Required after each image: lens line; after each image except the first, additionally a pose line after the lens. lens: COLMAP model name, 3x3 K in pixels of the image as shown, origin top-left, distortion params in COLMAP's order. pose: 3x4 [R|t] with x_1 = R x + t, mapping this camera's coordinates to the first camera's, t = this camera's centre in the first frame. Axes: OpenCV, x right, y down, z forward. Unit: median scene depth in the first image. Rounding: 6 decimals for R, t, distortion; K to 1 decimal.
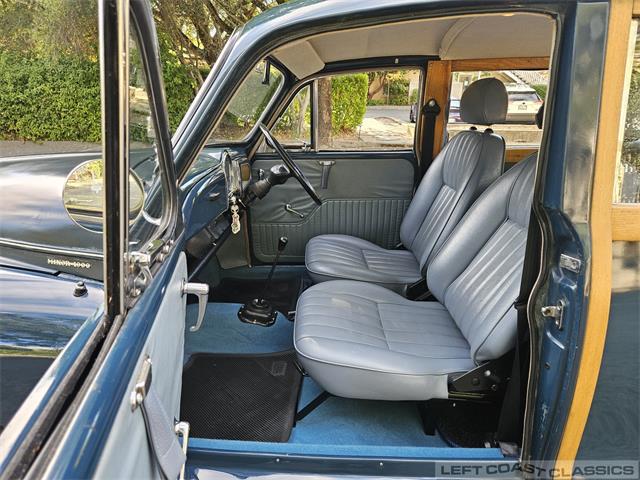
lens RADIAL K [[432.7, 0, 320.0], [0, 432.7, 240.0], [0, 0, 1]] dist [0.031593, -0.025032]
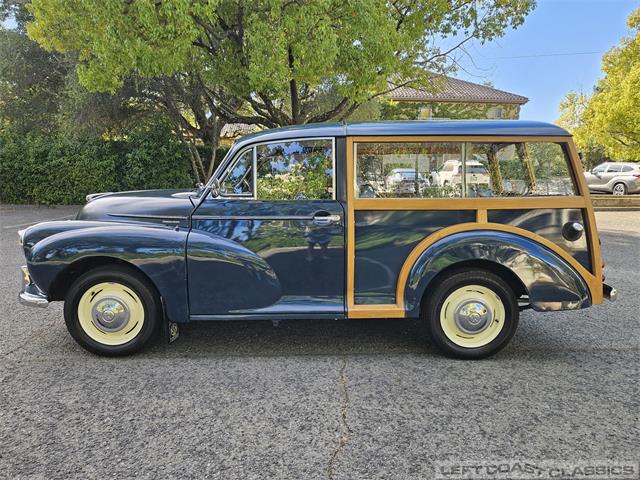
lens RADIAL K [[437.2, 0, 320.0], [0, 437.2, 240.0], [0, 0, 1]] dist [0.051393, 0.000086]
pose [[0.999601, -0.007180, 0.027324, 0.026258], [0.011384, 0.987536, -0.156982, 0.055739], [-0.025856, 0.157231, 0.987223, -0.159023]]
